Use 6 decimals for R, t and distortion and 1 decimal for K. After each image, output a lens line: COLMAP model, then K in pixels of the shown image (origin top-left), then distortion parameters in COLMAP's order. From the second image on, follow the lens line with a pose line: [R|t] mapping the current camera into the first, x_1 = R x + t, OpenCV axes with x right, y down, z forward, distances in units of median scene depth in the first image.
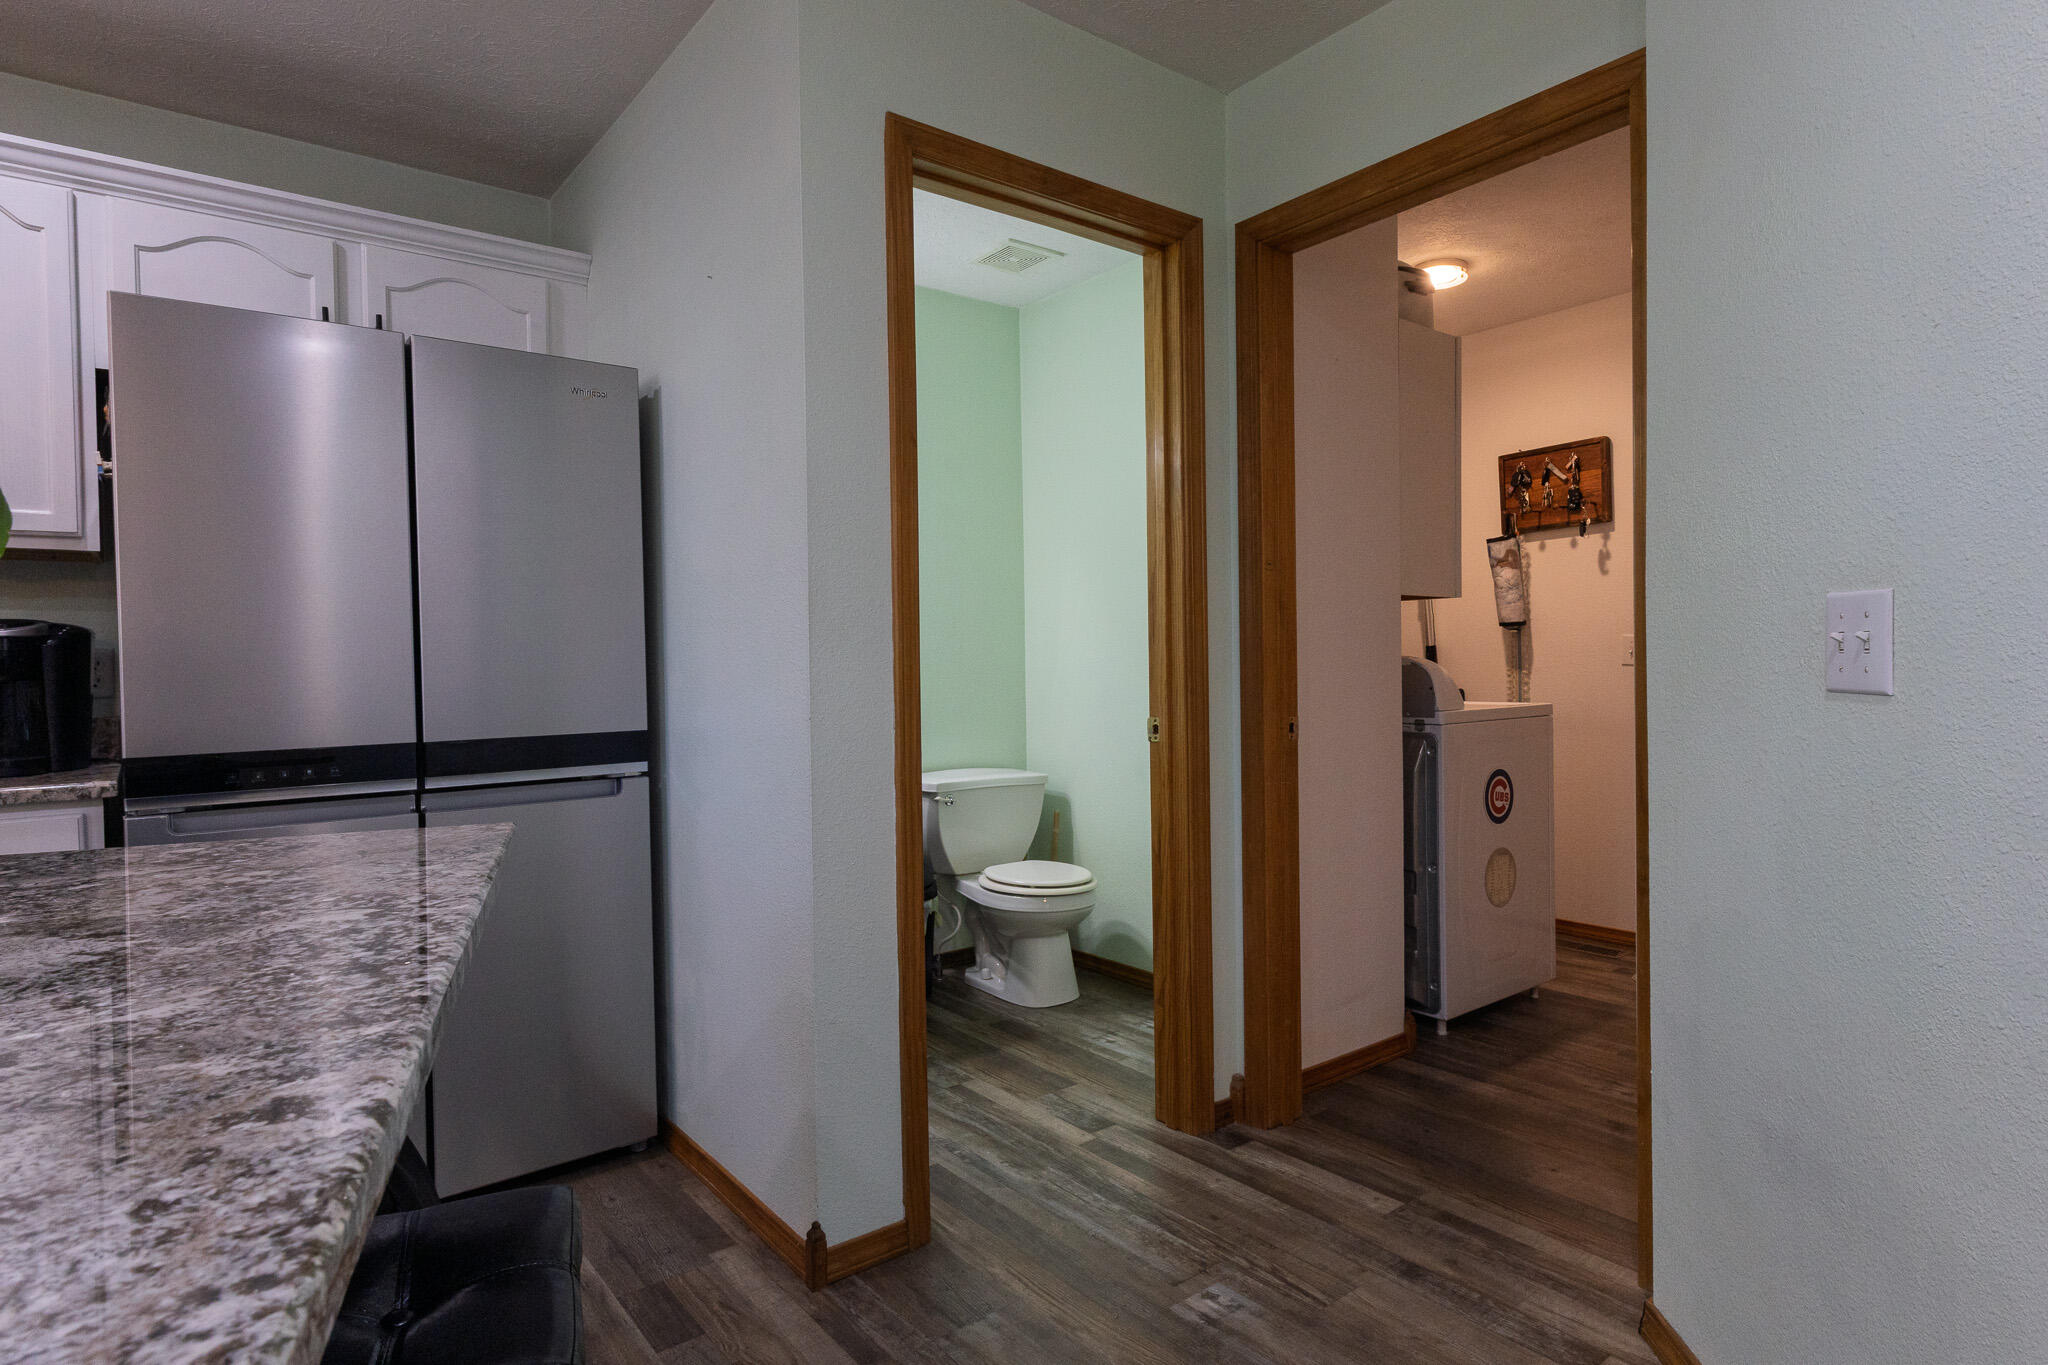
lens RADIAL K [[1096.6, 0, 1024.0], [0, 1096.6, 682.5], [0, 0, 1]] dist [0.000389, 0.000041]
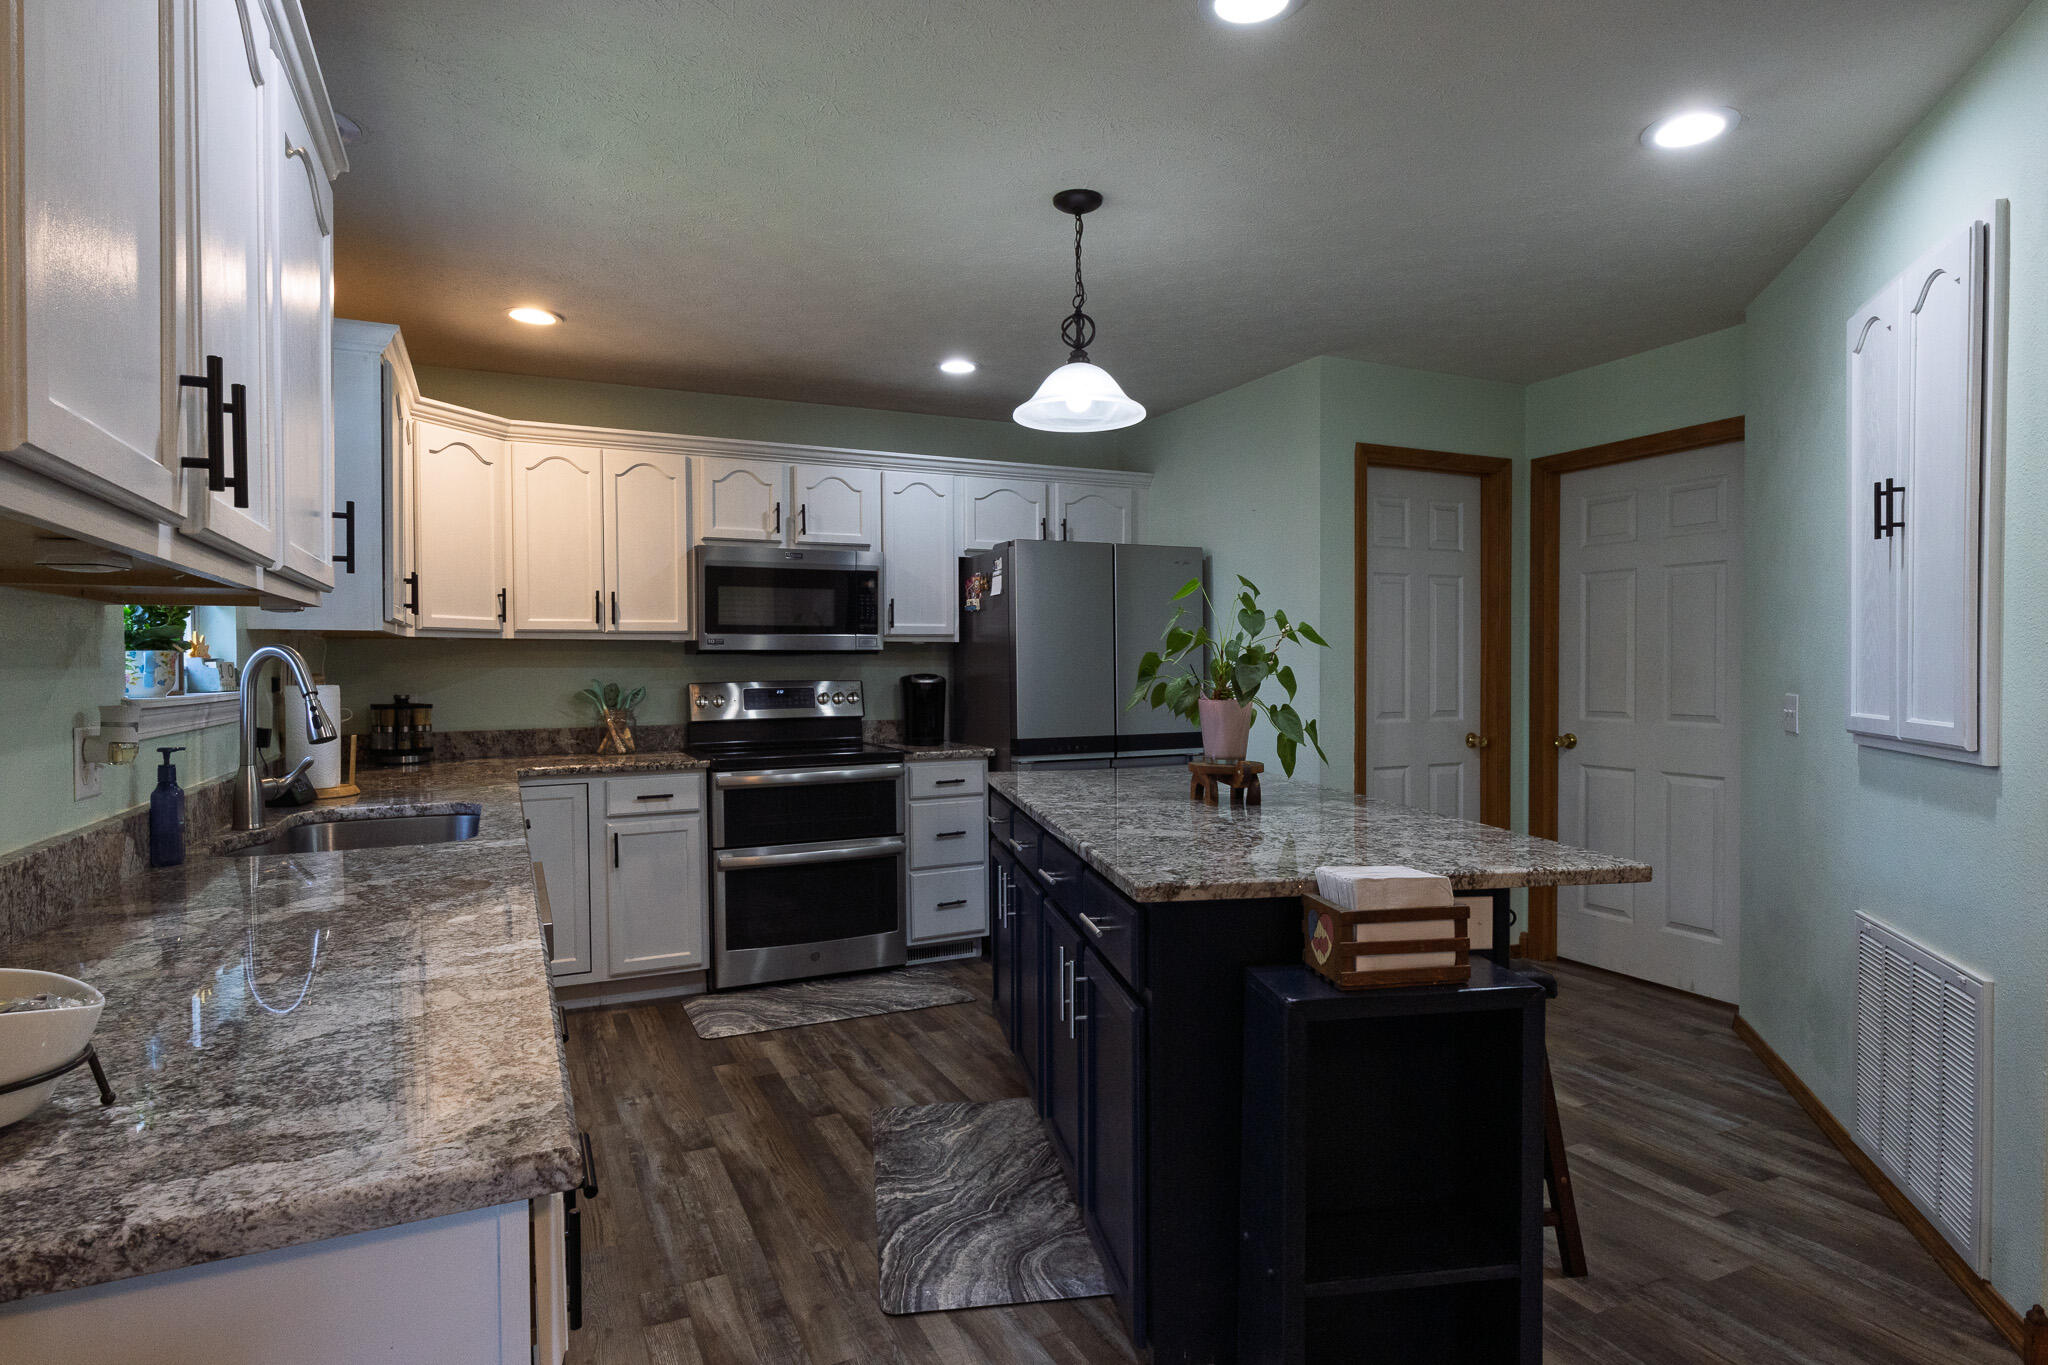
lens RADIAL K [[1096.6, 0, 1024.0], [0, 1096.6, 682.5], [0, 0, 1]] dist [0.000389, 0.000041]
pose [[0.975548, 0.014411, -0.219315, -0.225350], [-0.014509, 0.999894, 0.001161, -0.041270], [0.219309, 0.002049, 0.975653, -0.970624]]
